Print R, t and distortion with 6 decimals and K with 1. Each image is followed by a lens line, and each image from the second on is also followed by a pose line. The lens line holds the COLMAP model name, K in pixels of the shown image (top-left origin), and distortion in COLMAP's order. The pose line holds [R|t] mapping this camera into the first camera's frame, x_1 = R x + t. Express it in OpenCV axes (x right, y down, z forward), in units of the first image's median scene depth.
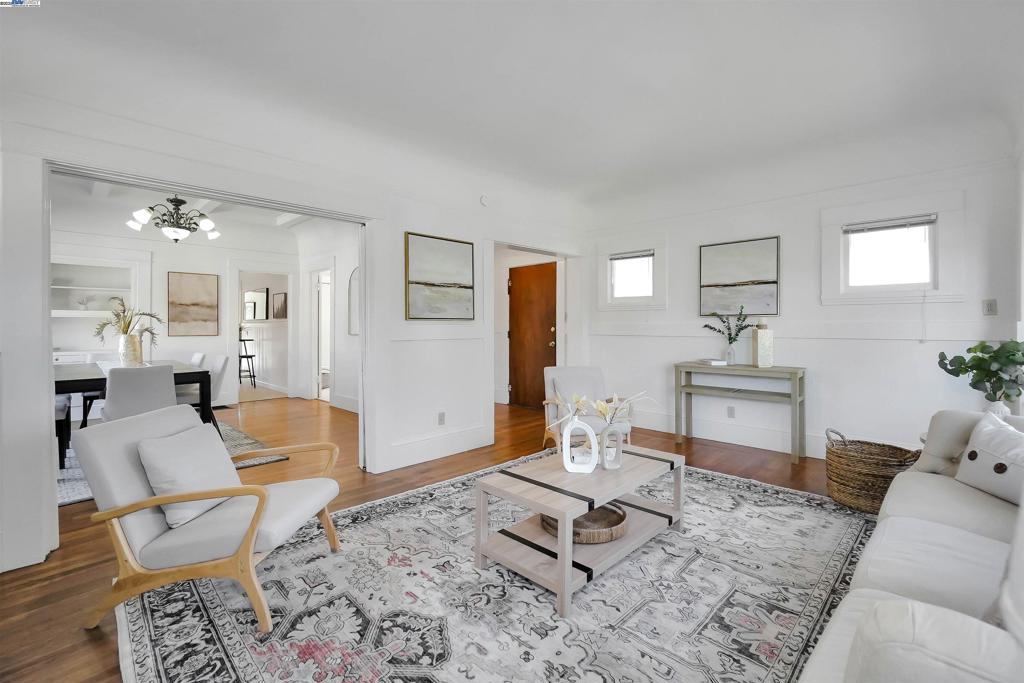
lens RADIAL K [[451.2, 0, 515.9], [0, 451.2, 325.8], [0, 0, 1]] dist [-0.011343, 0.003354]
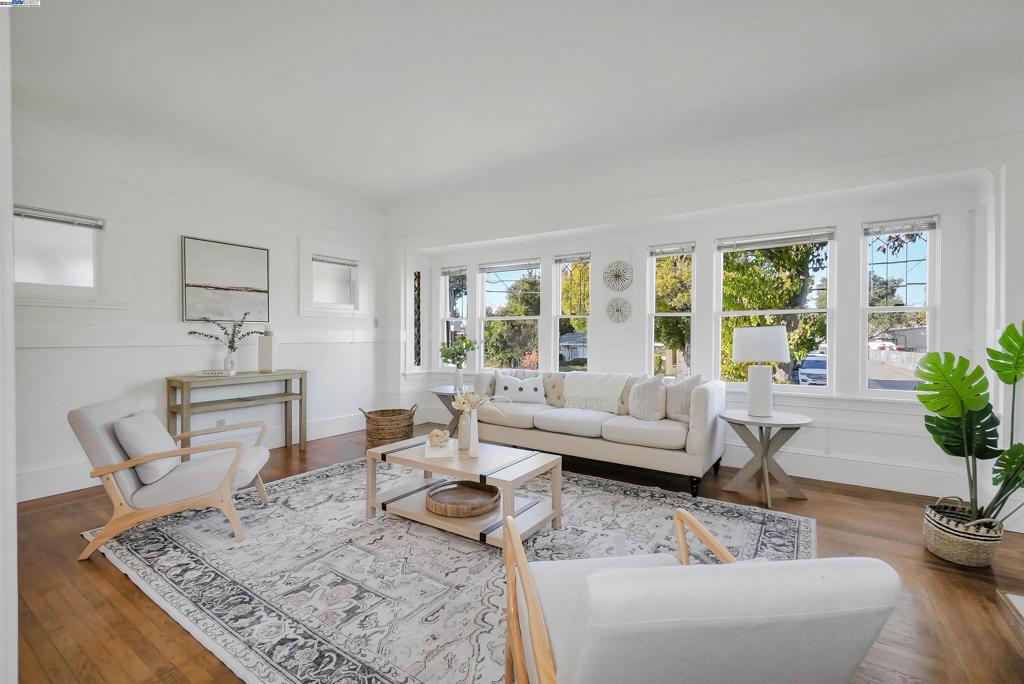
lens RADIAL K [[447.0, 0, 515.8], [0, 447.0, 339.2], [0, 0, 1]] dist [-0.014441, 0.004893]
pose [[-0.186936, -0.013799, 0.982275, -0.585334], [-0.002258, 0.999905, 0.013617, -0.000229], [-0.982369, 0.000328, -0.186950, 0.631100]]
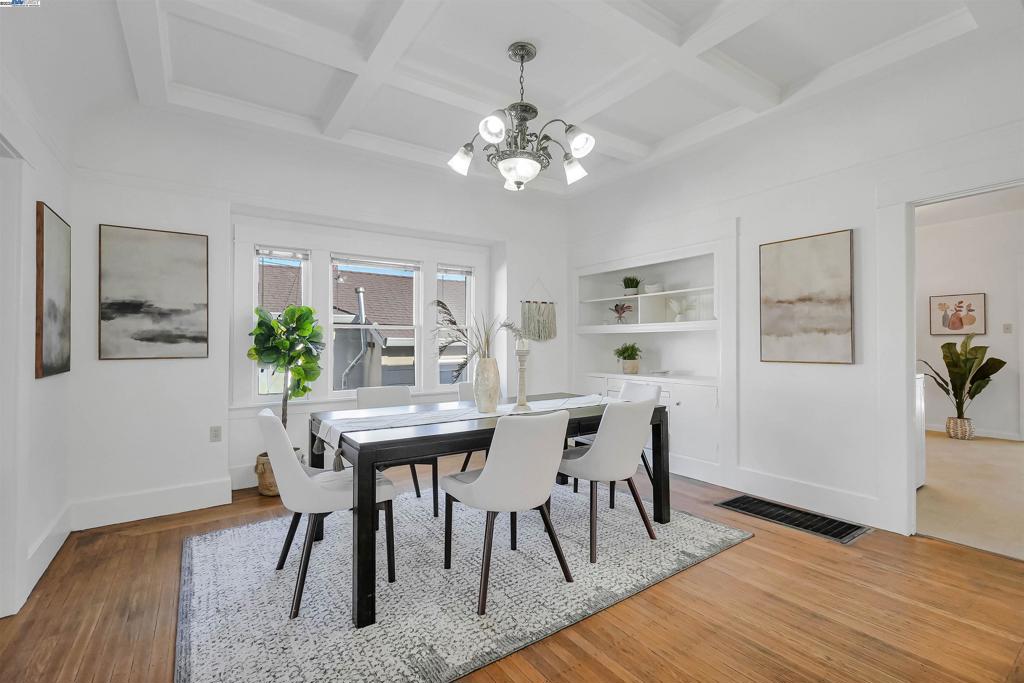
lens RADIAL K [[451.2, 0, 508.2], [0, 451.2, 337.7], [0, 0, 1]] dist [-0.011343, 0.003354]
pose [[-0.198218, -0.011749, -0.980088, -0.257715], [0.004588, 0.999906, -0.012914, -0.000487], [0.980147, -0.007056, -0.198146, 1.219316]]
